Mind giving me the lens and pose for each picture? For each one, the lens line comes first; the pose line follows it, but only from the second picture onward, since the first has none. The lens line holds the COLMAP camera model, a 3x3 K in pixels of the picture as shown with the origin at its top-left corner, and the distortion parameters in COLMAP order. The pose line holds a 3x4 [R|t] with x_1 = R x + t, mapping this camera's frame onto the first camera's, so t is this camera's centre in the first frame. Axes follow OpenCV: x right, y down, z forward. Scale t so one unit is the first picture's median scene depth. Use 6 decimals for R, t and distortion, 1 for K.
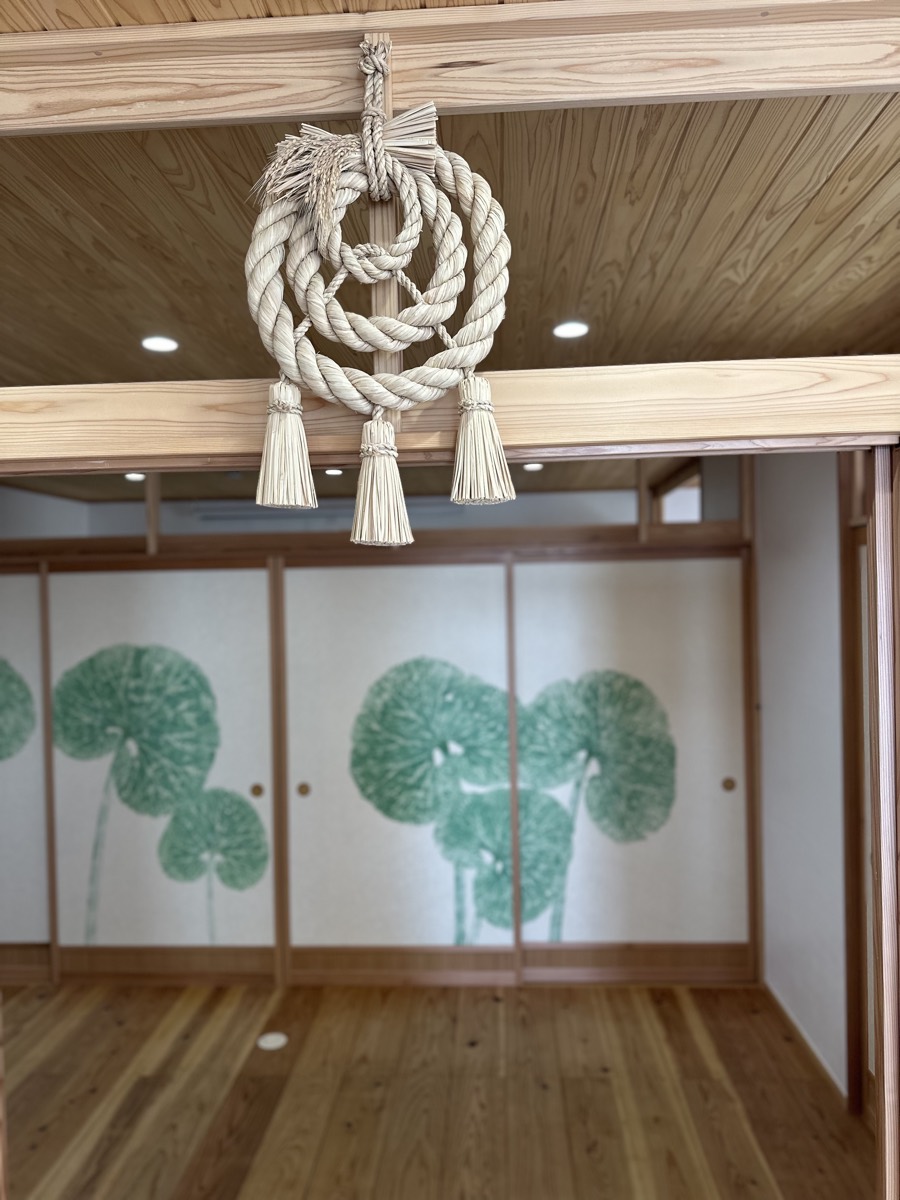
lens RADIAL K [[825.4, 0, 453.0], [0, 825.4, 603.7], [0, 0, 1]] dist [0.007501, 0.000026]
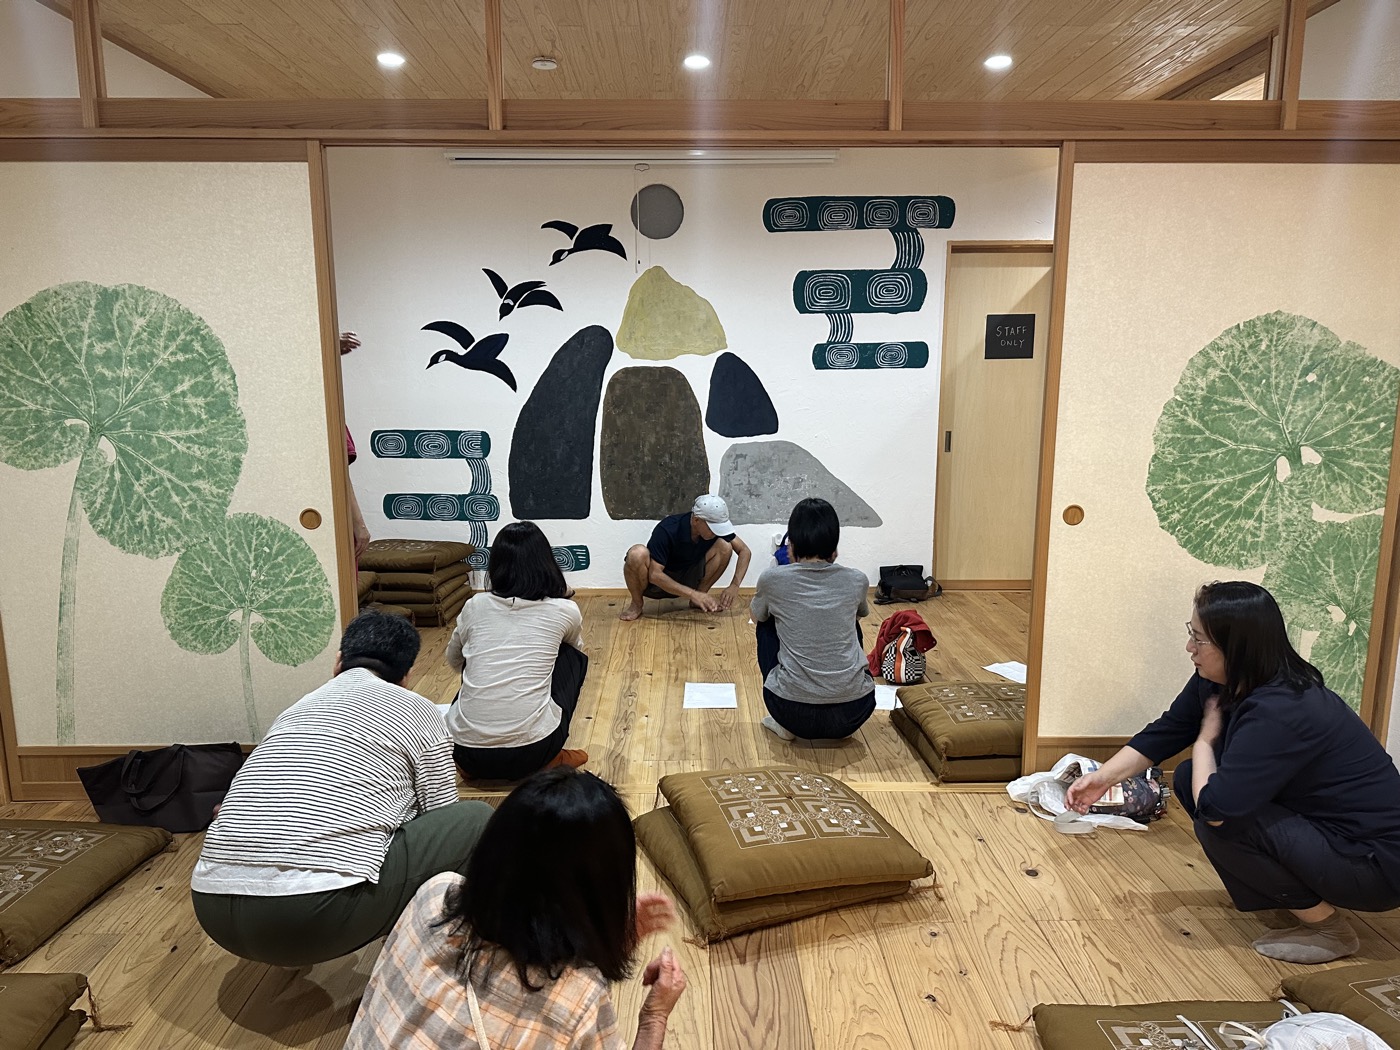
lens RADIAL K [[1284.7, 0, 702.5], [0, 1284.7, 533.7], [0, 0, 1]] dist [0.005848, 0.000000]
pose [[0.996674, 0.005710, 0.081295, -0.560721], [-0.024286, 0.973027, 0.229410, 0.013312], [-0.077792, -0.230621, 0.969929, 0.034794]]
